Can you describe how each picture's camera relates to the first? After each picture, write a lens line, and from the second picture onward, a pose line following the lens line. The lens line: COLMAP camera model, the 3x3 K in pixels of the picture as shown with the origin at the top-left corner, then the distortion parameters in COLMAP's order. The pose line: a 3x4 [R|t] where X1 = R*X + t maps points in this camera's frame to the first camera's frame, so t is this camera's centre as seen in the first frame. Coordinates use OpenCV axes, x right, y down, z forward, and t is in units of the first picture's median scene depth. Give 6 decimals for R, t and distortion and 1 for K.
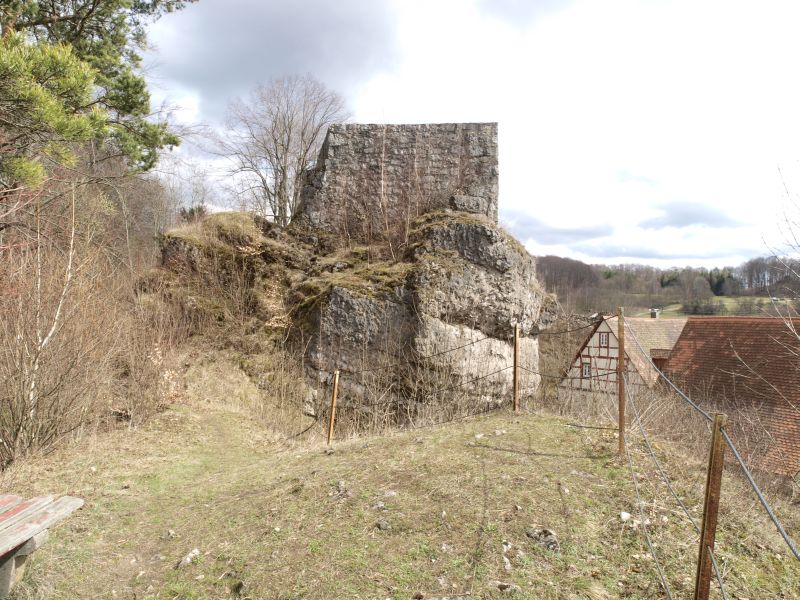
lens RADIAL K [[561.6, 0, 400.0], [0, 561.6, 300.0], [0, 0, 1]] dist [-0.135512, 0.112504]
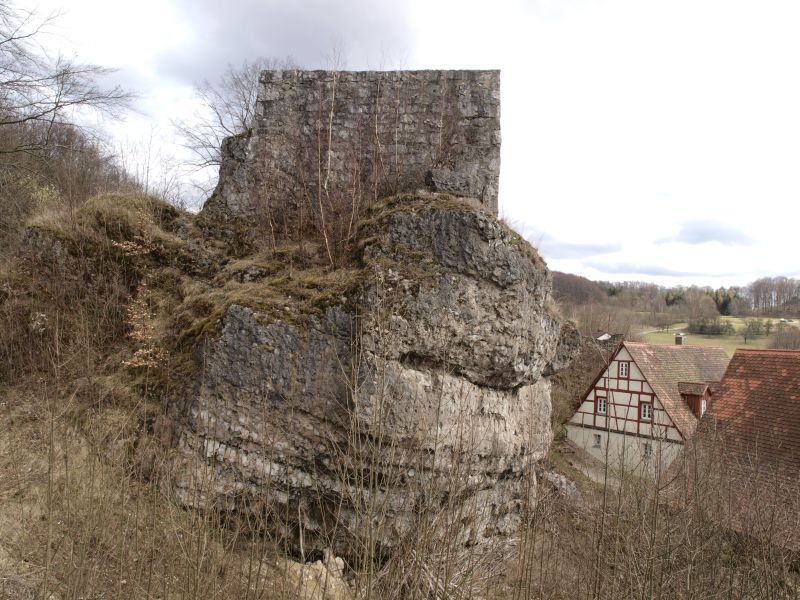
lens RADIAL K [[561.6, 0, 400.0], [0, 561.6, 300.0], [0, 0, 1]] dist [-0.135512, 0.112504]
pose [[0.999731, 0.022727, -0.004727, 0.064971], [-0.022826, 0.999495, -0.022114, -0.017463], [0.004222, 0.022216, 0.999744, 0.339486]]
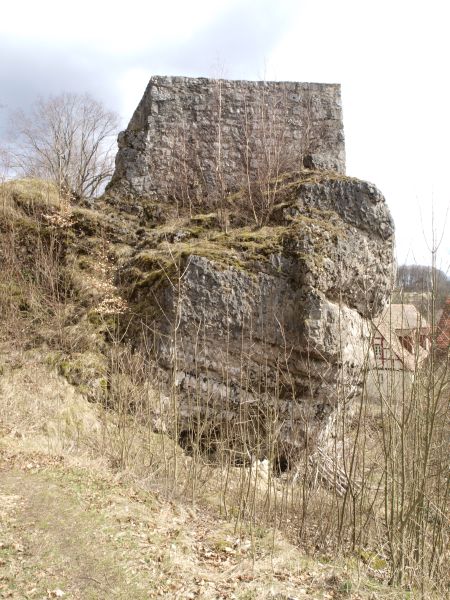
lens RADIAL K [[421.2, 0, 225.0], [0, 421.2, 300.0], [0, 0, 1]] dist [-0.135512, 0.112504]
pose [[0.982023, -0.031914, 0.186042, -0.155497], [0.032900, 0.999456, -0.002216, 0.033115], [-0.185870, 0.008297, 0.982539, 0.396785]]
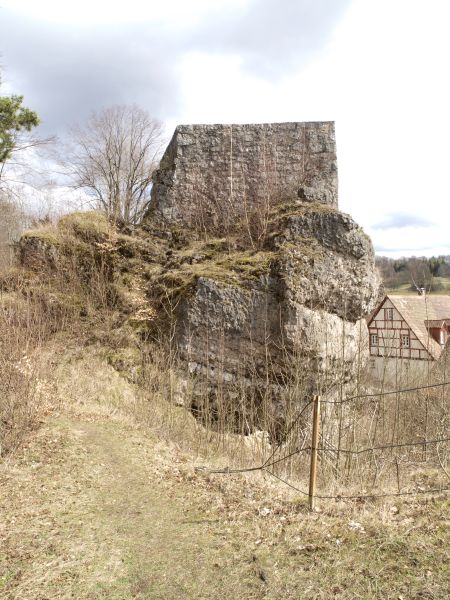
lens RADIAL K [[421.2, 0, 225.0], [0, 421.2, 300.0], [0, 0, 1]] dist [-0.135512, 0.112504]
pose [[0.997269, -0.041973, 0.060765, -0.105497], [0.040306, 0.998784, 0.028401, -0.002818], [-0.061883, -0.025875, 0.997748, 0.215549]]
